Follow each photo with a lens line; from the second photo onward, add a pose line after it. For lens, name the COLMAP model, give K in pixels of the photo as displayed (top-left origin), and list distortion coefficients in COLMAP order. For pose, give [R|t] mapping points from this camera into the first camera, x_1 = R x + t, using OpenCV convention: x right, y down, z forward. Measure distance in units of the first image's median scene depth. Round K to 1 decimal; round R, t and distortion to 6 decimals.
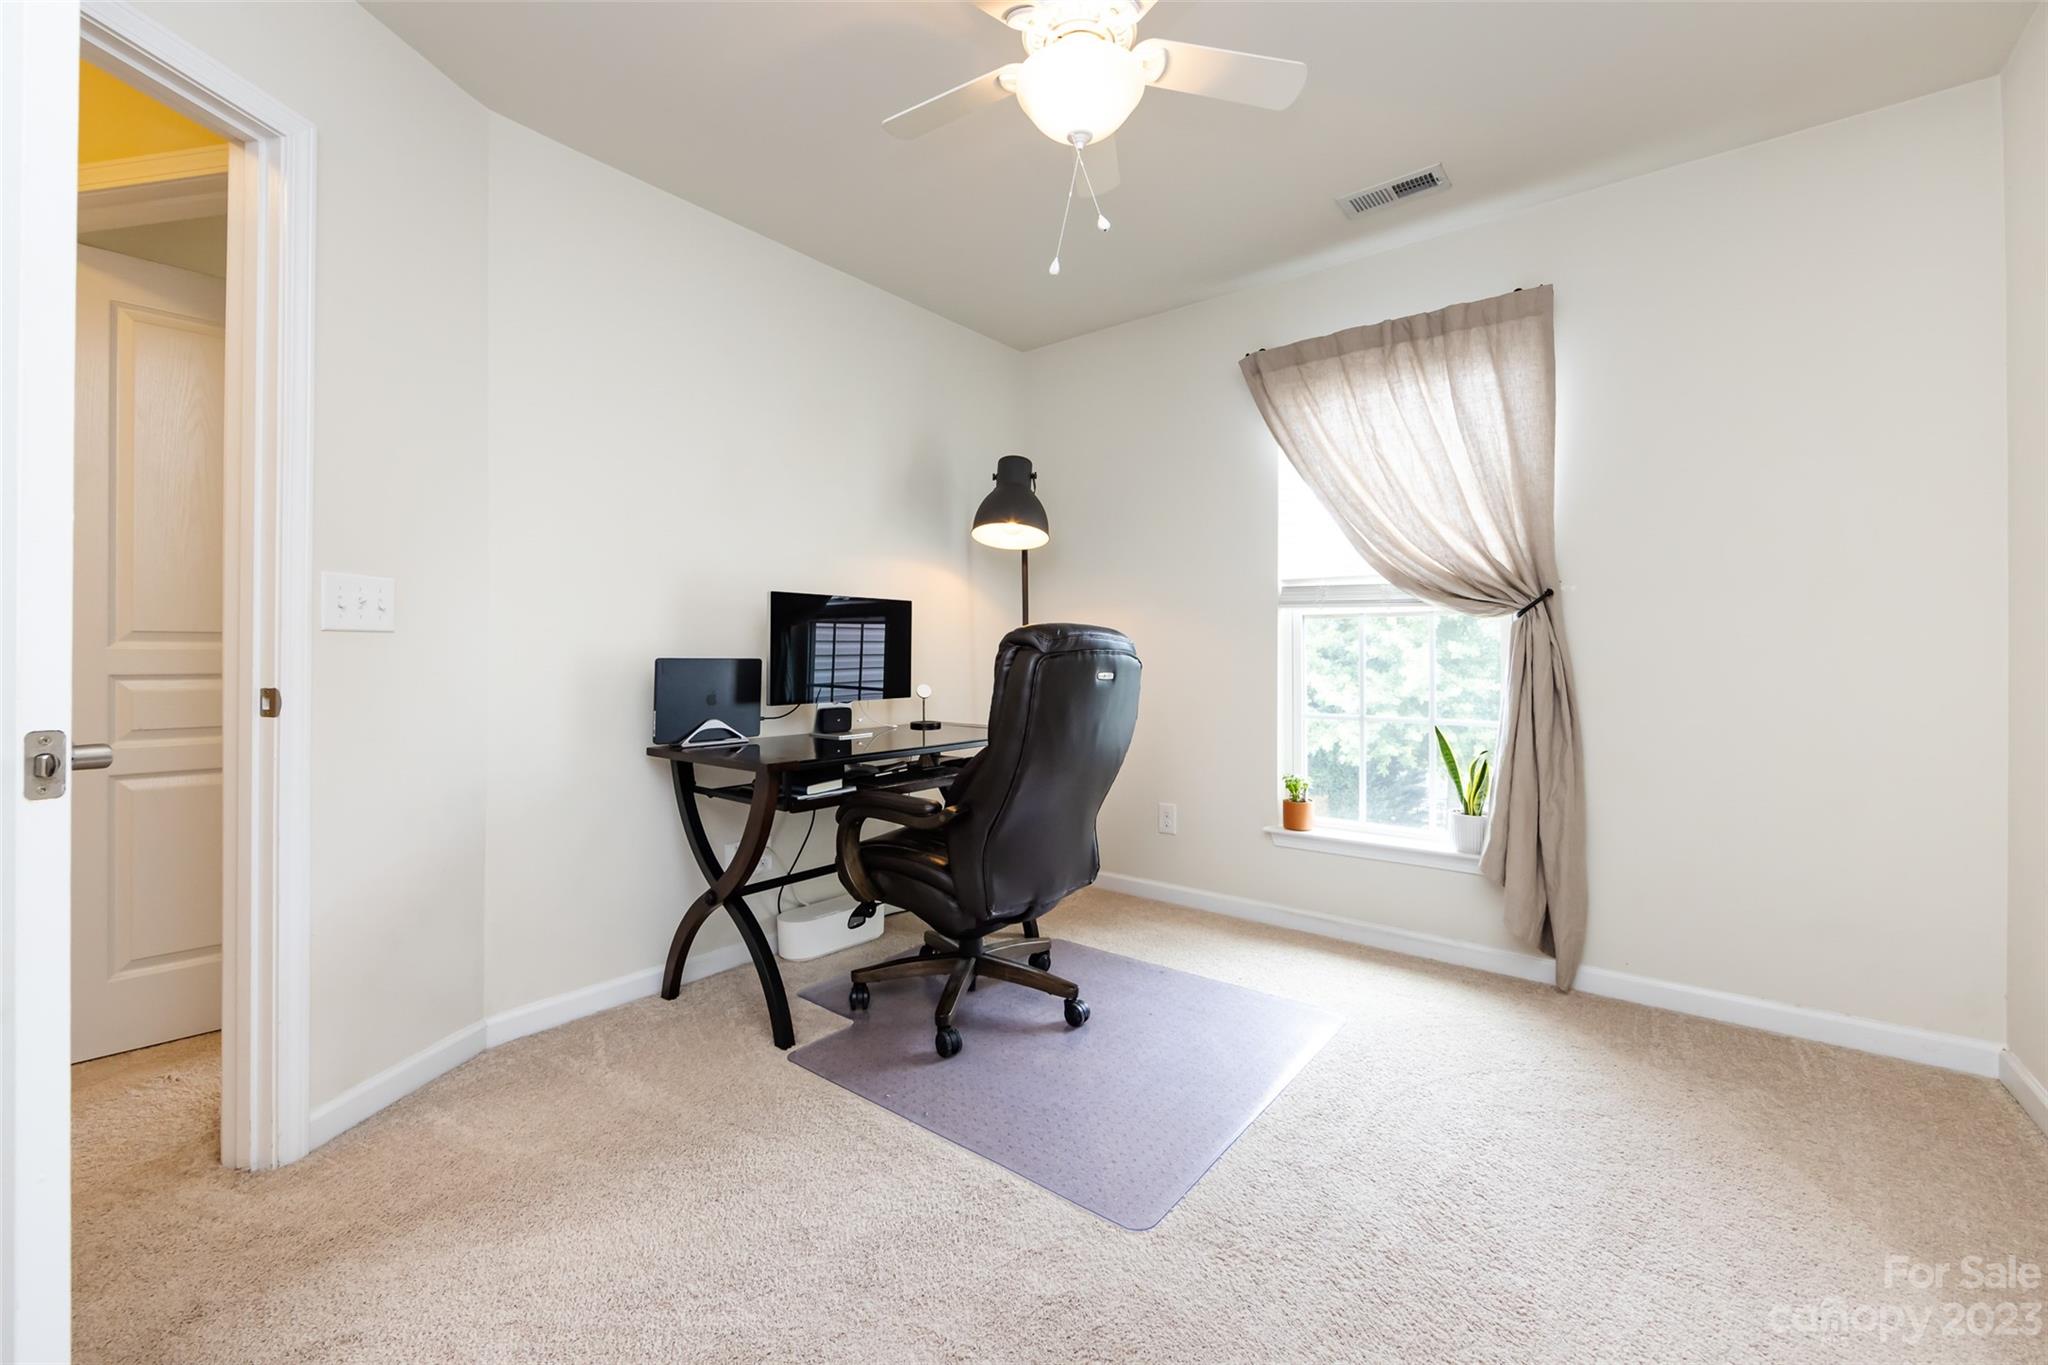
lens RADIAL K [[814.9, 0, 1014.4], [0, 814.9, 671.5], [0, 0, 1]] dist [-0.001241, -0.000384]
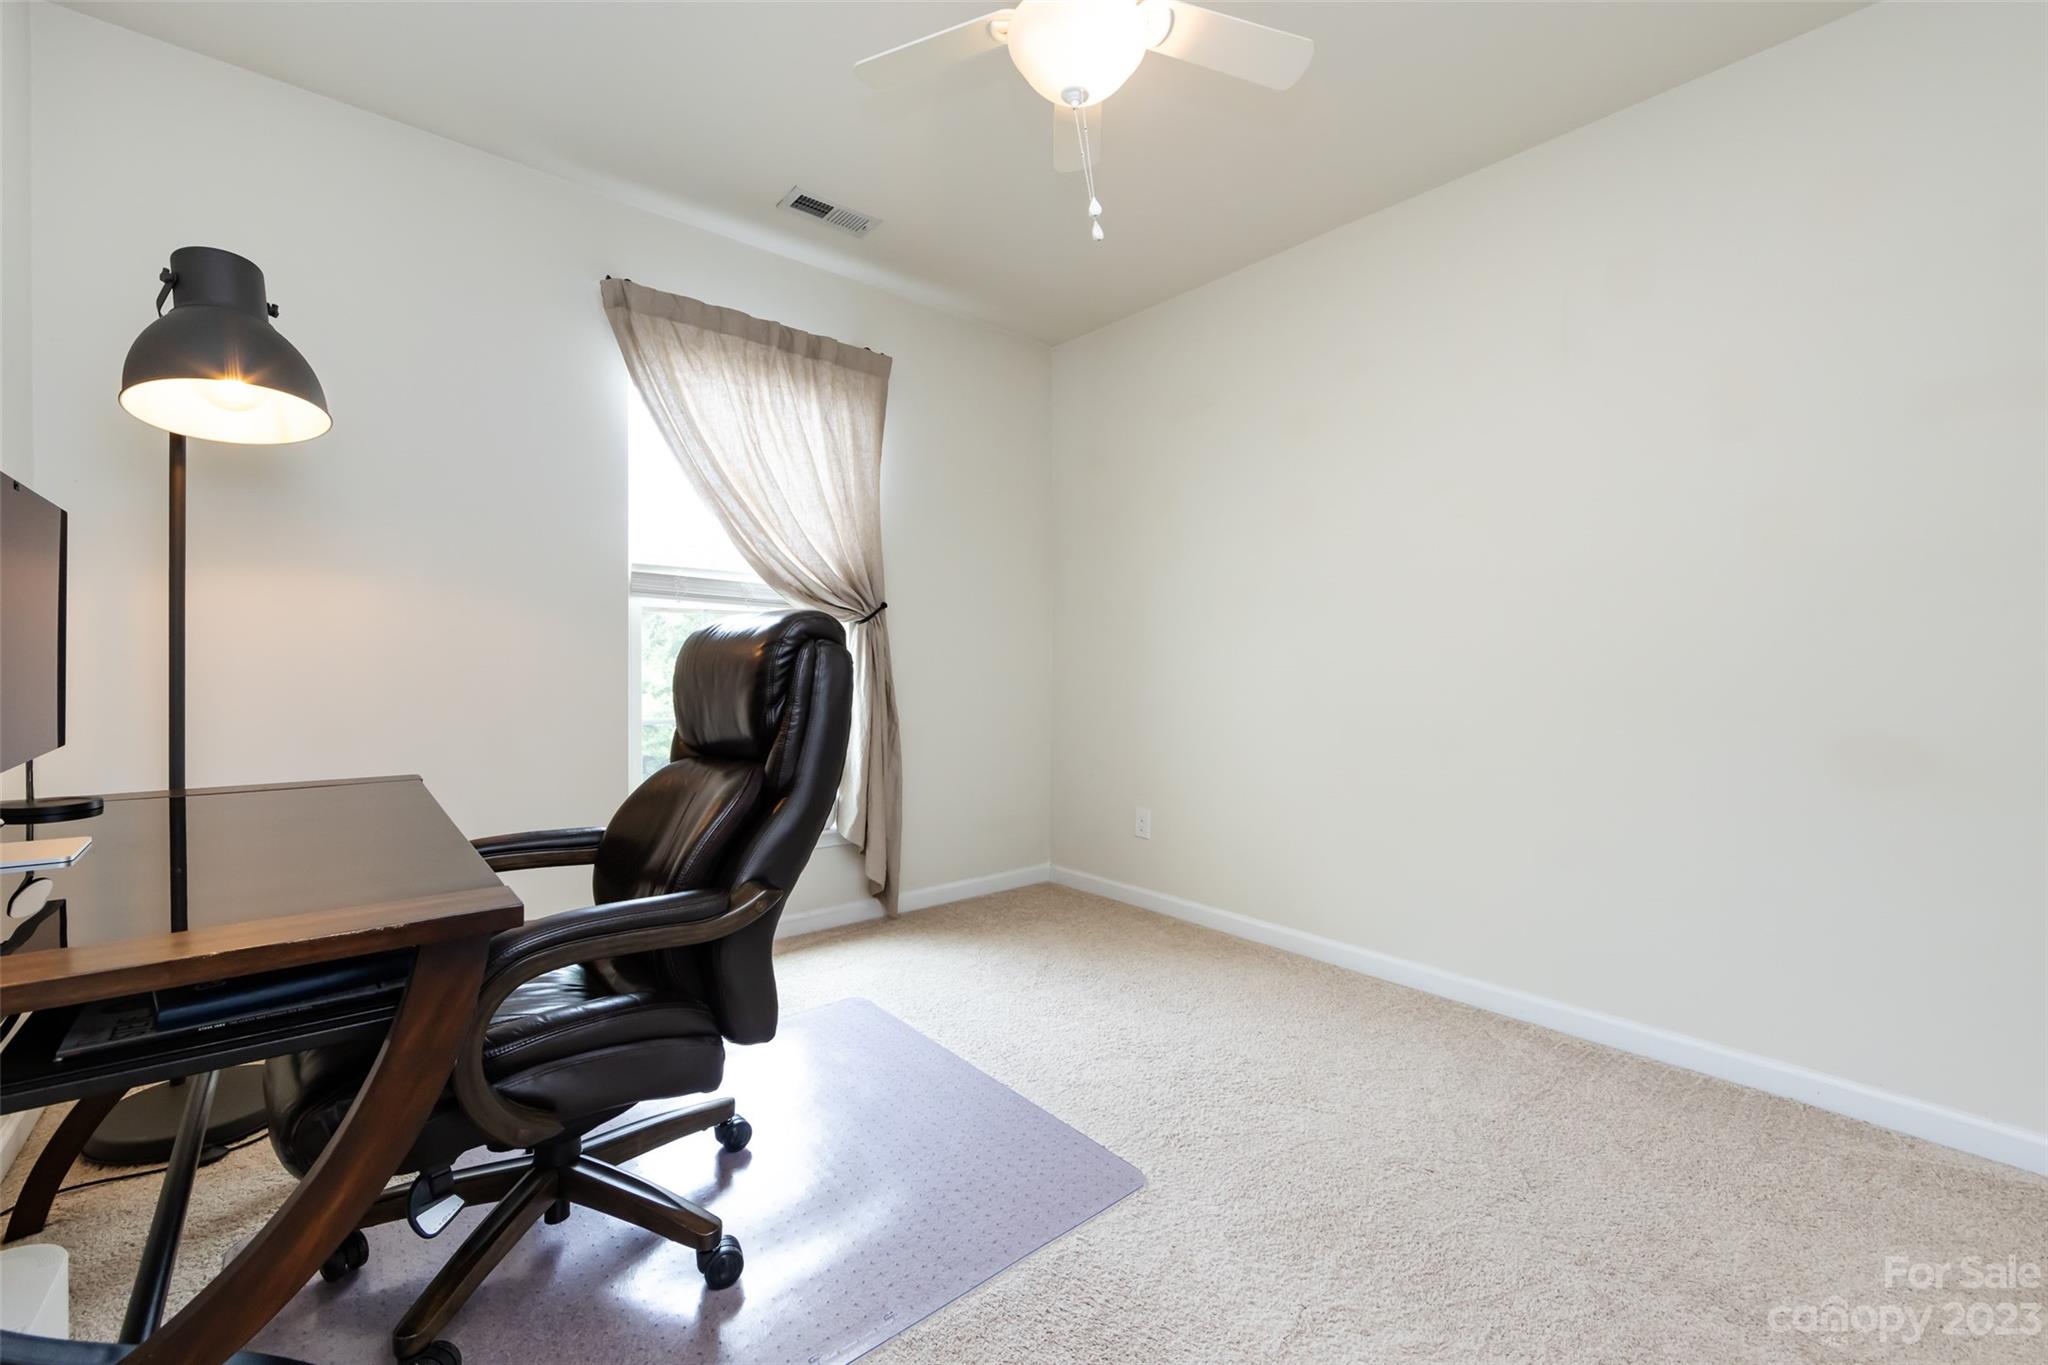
lens RADIAL K [[813.9, 0, 1023.4], [0, 813.9, 691.9], [0, 0, 1]] dist [0.000153, -0.000049]
pose [[0.207035, -0.038847, 0.977562, -0.487864], [0.005708, 0.999242, 0.038499, -0.010489], [-0.978317, -0.002391, 0.207100, 0.496690]]
